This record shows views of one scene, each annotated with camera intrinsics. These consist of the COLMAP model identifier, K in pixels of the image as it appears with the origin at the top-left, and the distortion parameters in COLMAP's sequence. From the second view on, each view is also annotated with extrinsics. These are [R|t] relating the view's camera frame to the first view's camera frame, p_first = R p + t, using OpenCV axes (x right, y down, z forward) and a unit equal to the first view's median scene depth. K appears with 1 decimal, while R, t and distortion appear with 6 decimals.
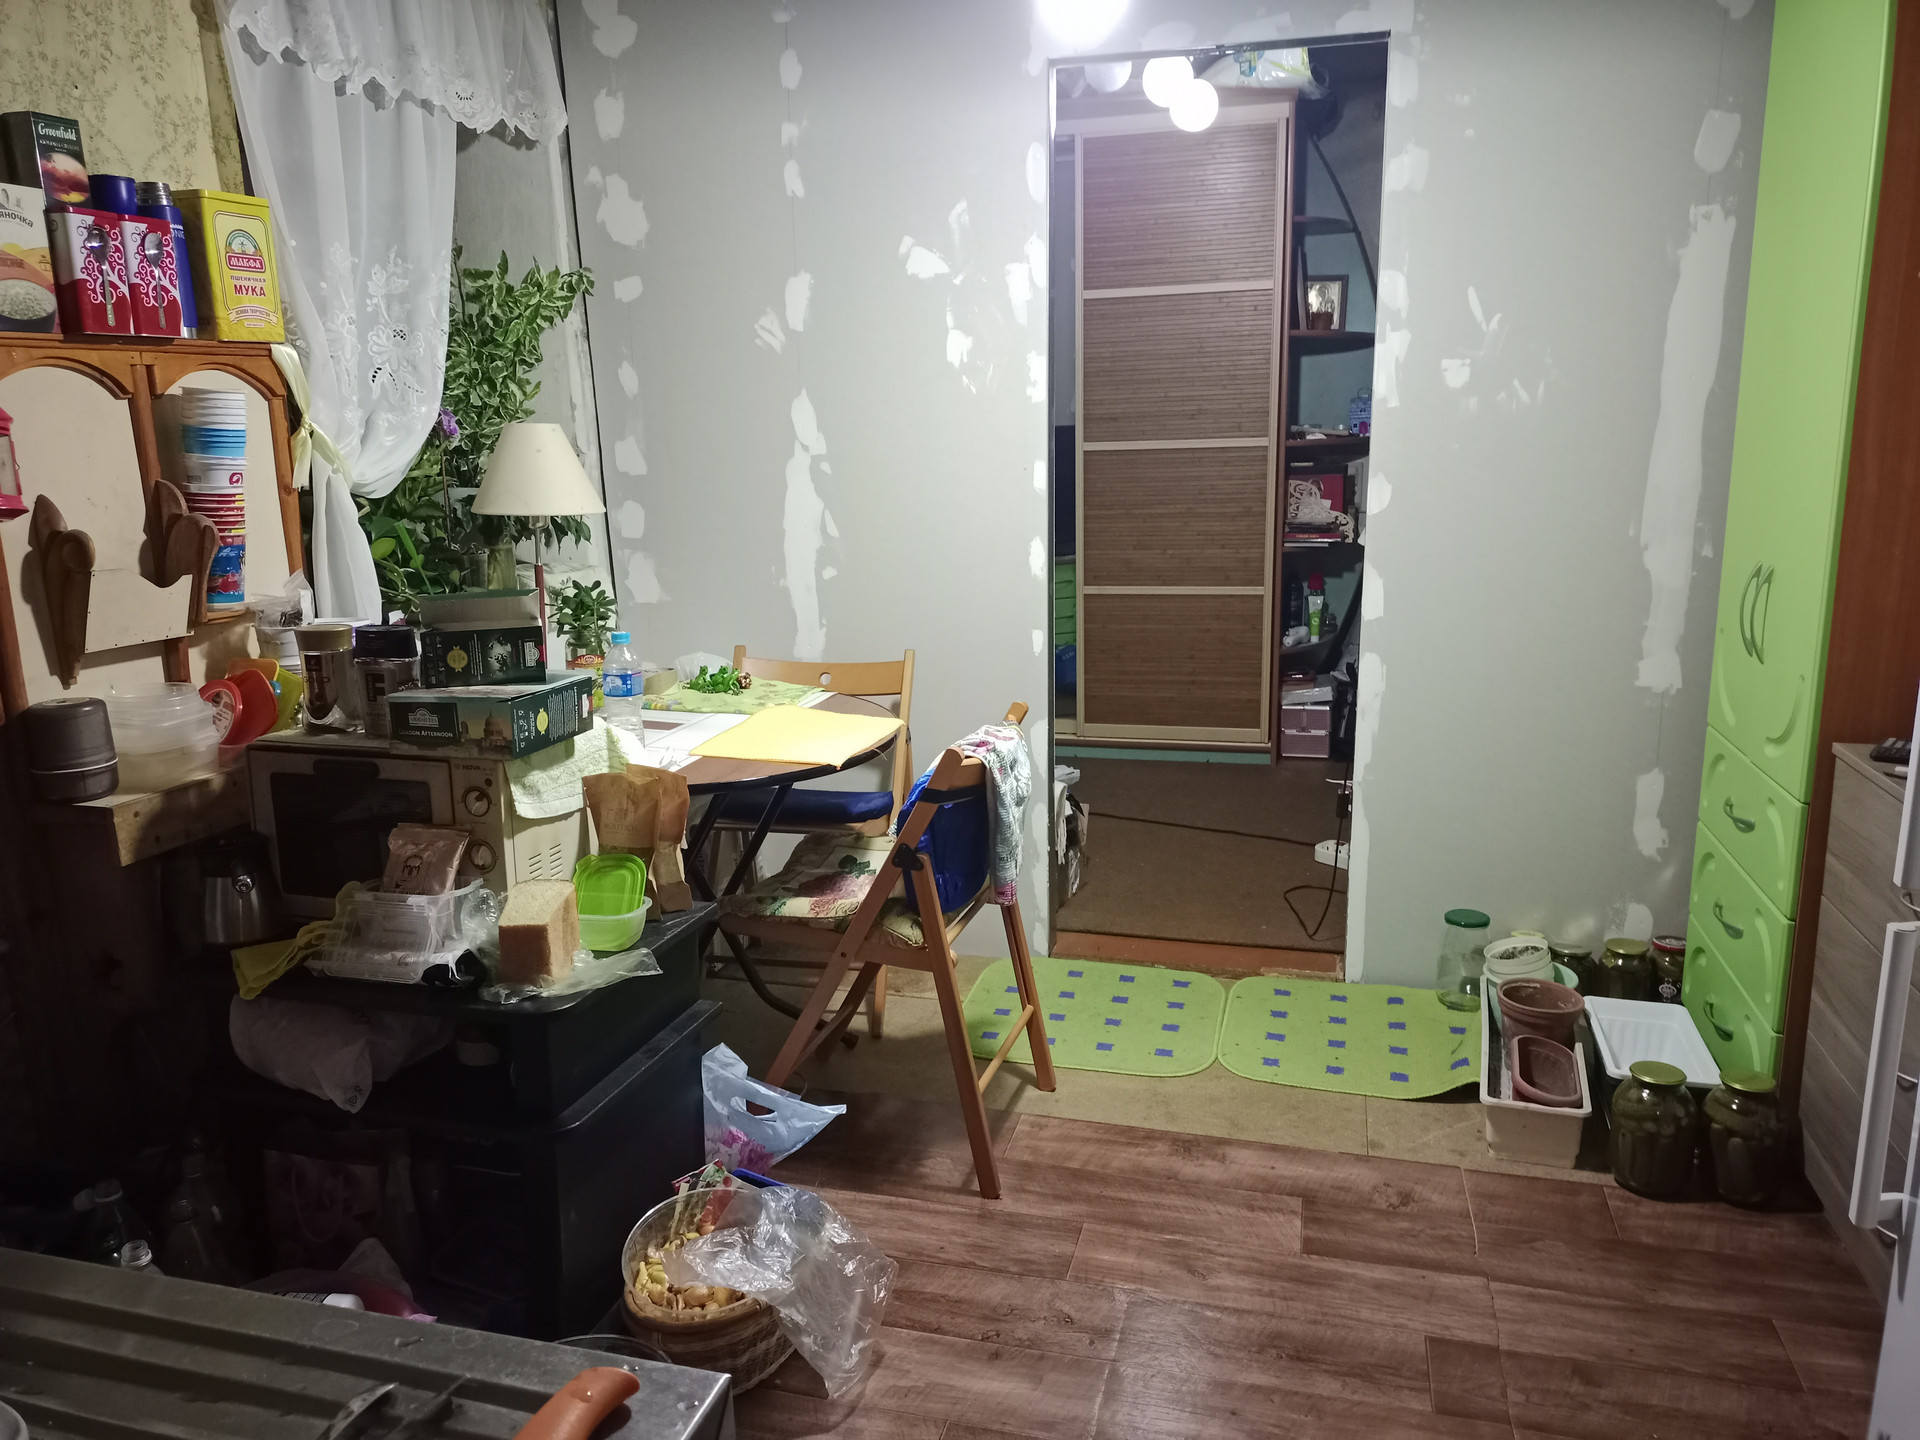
lens RADIAL K [[1394.9, 0, 951.3], [0, 1394.9, 725.3], [0, 0, 1]] dist [0.051170, -0.062189]
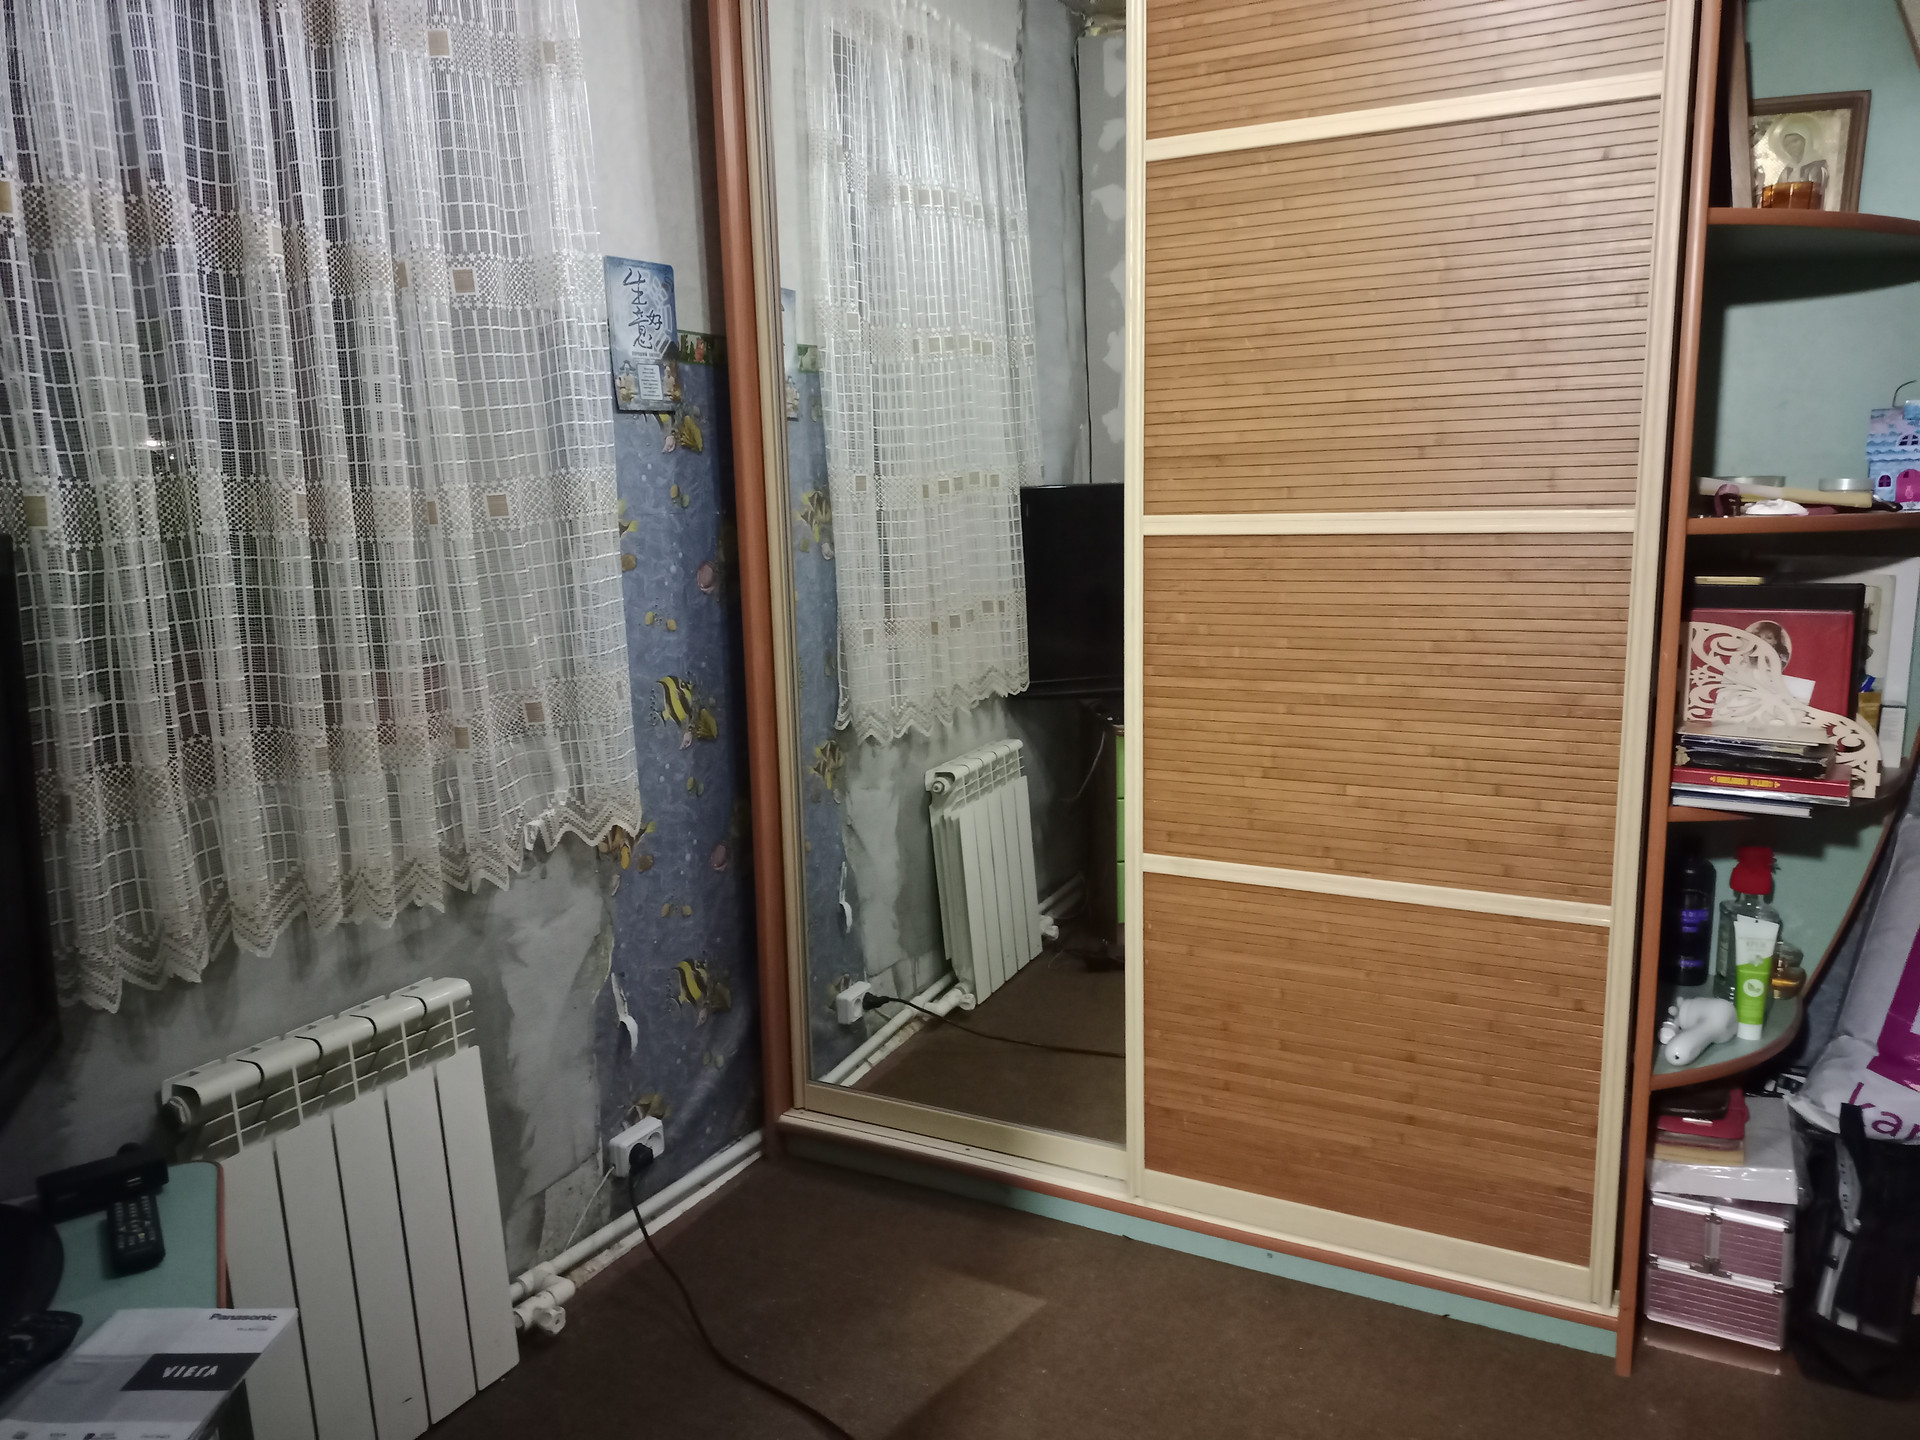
lens RADIAL K [[1394.9, 0, 963.7], [0, 1394.9, 708.0], [0, 0, 1]] dist [0.051170, -0.062189]
pose [[0.976816, 0.043813, -0.209549, 0.130454], [-0.056743, 0.996812, -0.056095, -0.119355], [0.206423, 0.066685, 0.976188, 0.590923]]
